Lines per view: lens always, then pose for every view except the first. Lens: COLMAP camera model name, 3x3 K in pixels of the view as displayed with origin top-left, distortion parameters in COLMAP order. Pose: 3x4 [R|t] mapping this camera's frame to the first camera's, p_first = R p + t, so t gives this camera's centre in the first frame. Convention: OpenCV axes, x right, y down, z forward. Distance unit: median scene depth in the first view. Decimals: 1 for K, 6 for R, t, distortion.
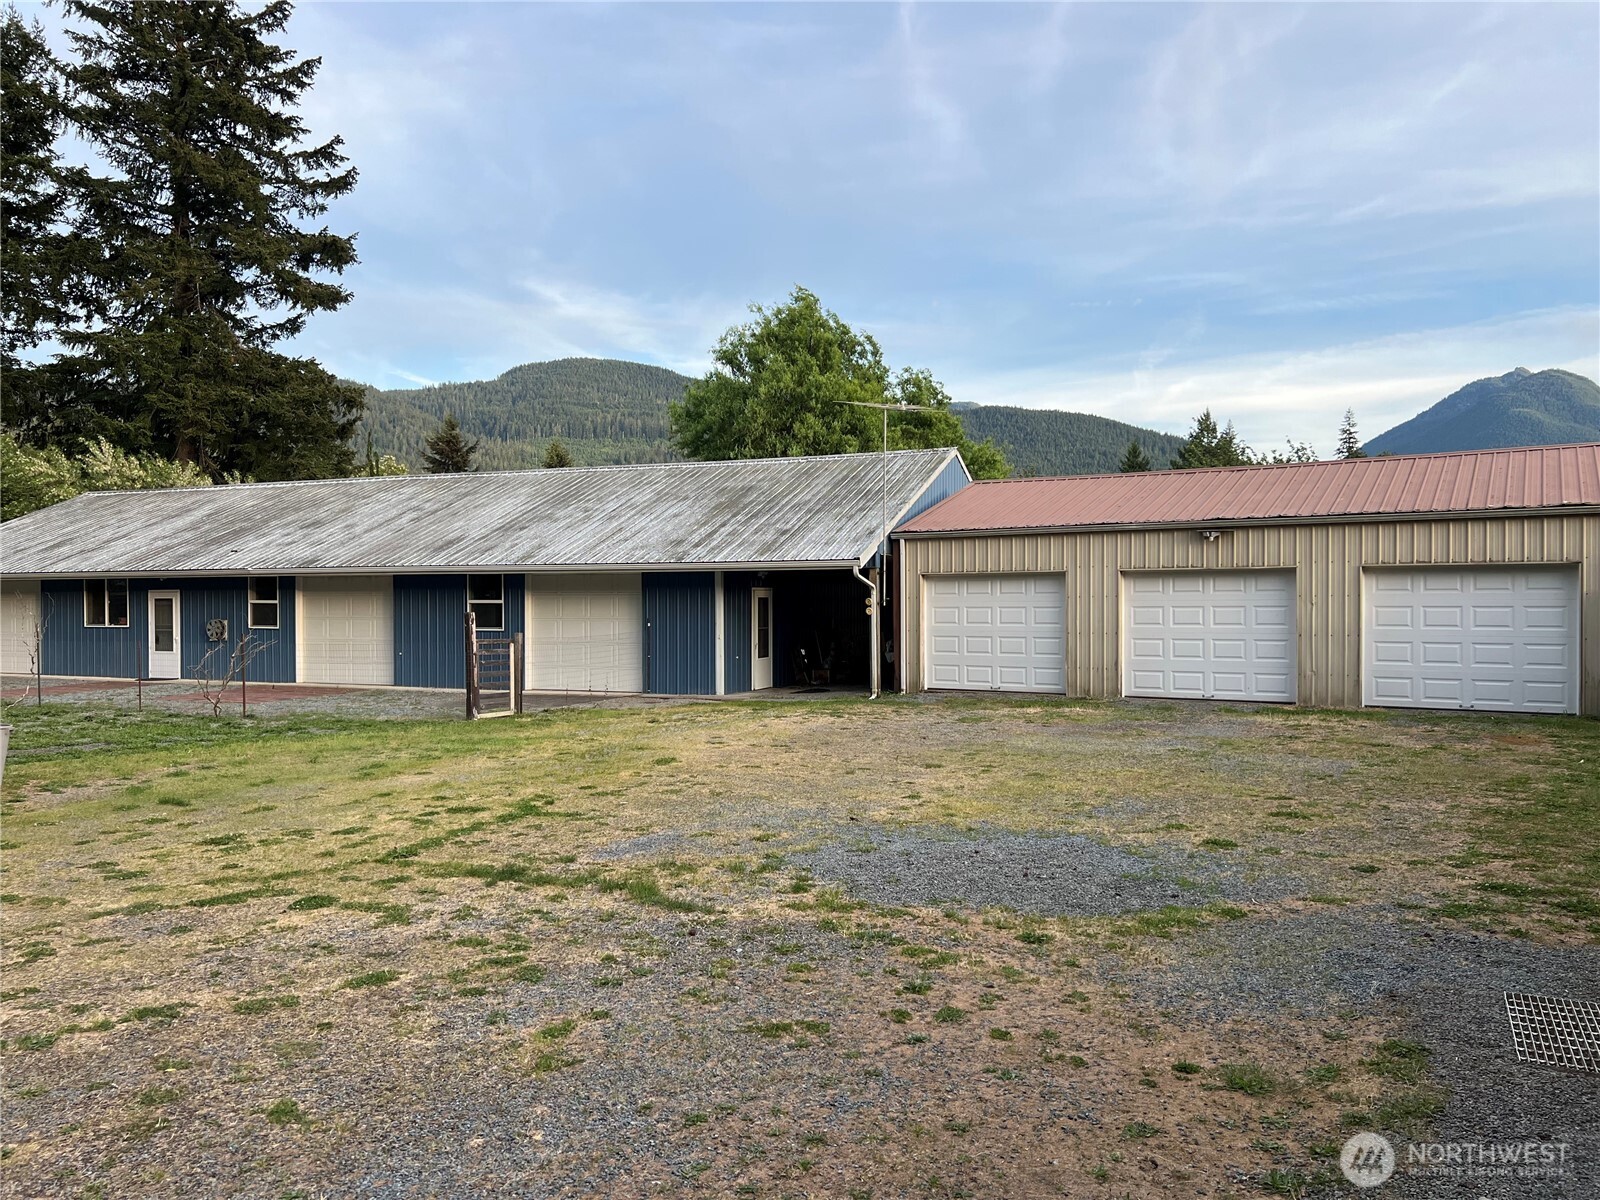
lens RADIAL K [[1228.8, 0, 830.8], [0, 1228.8, 629.0], [0, 0, 1]] dist [0.019442, -0.033588]
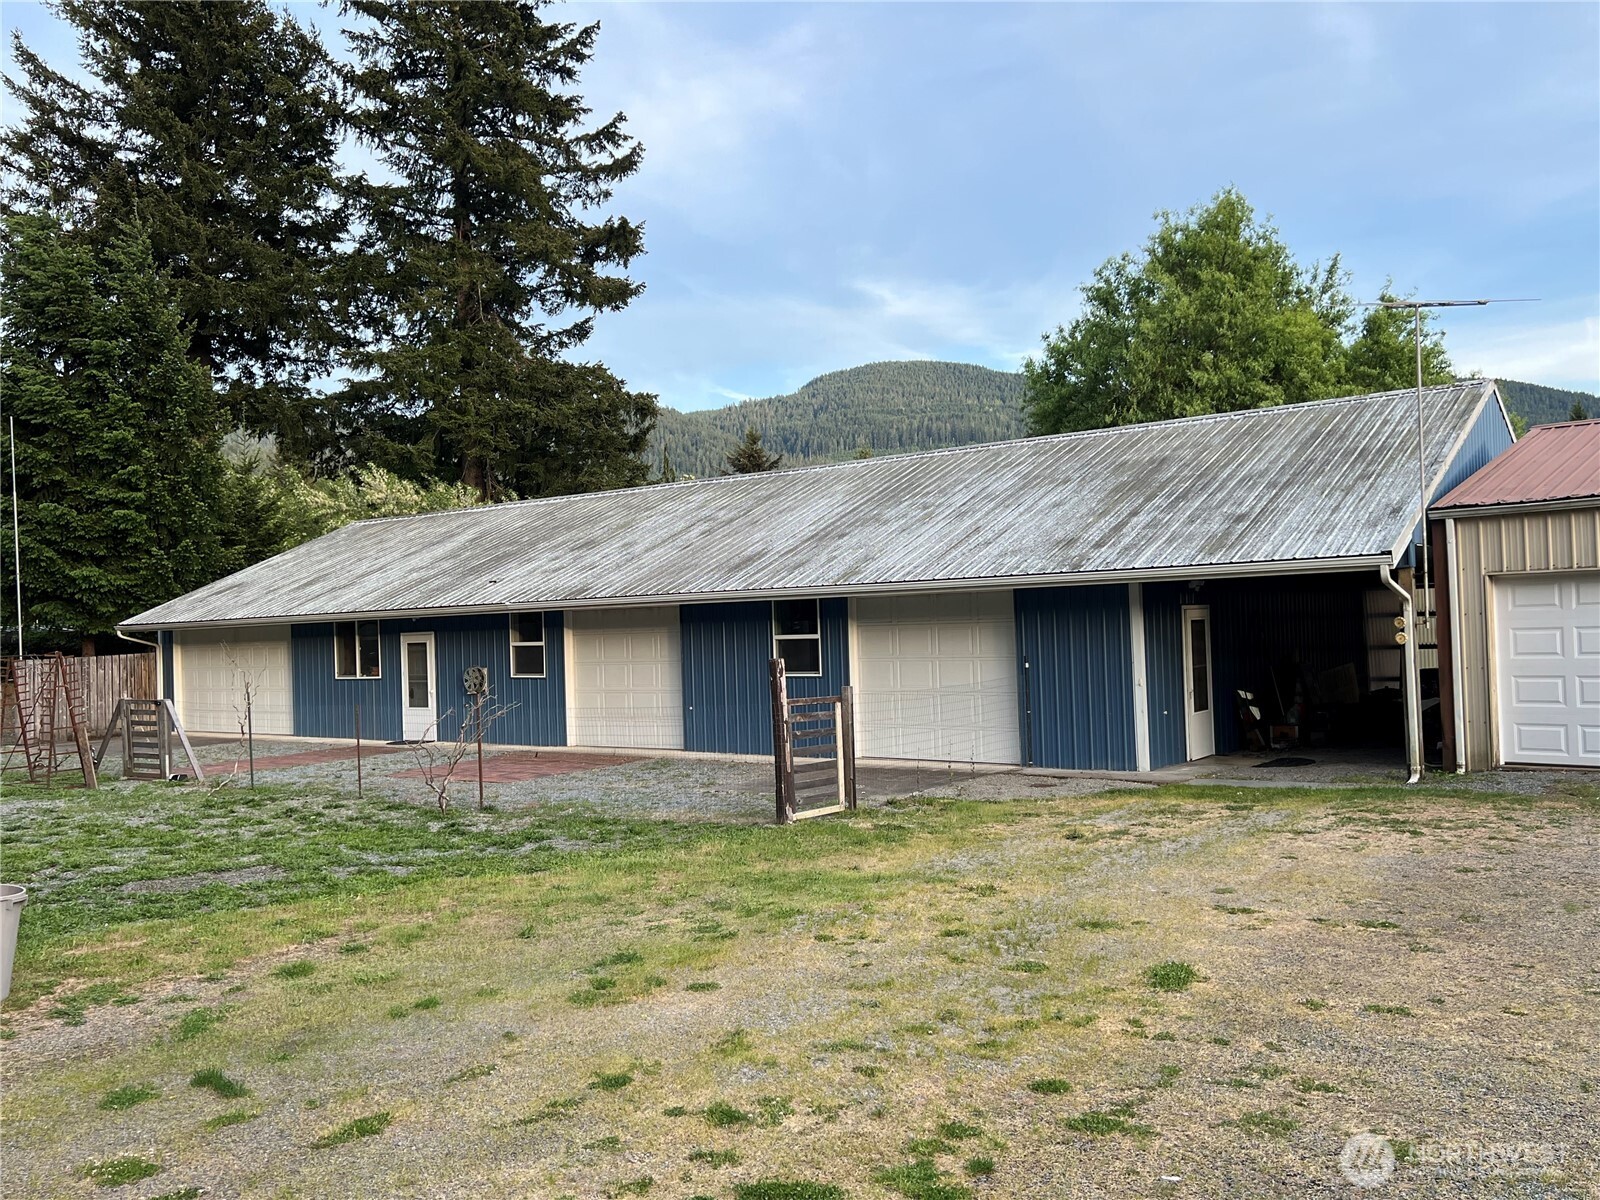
lens RADIAL K [[1308.2, 0, 815.1], [0, 1308.2, 621.1], [0, 0, 1]] dist [0.001509, -0.000222]
pose [[0.967141, -0.031496, -0.252281, -0.069418], [0.026180, 0.999359, -0.024402, -0.011671], [0.252888, 0.016995, 0.967346, 0.235761]]
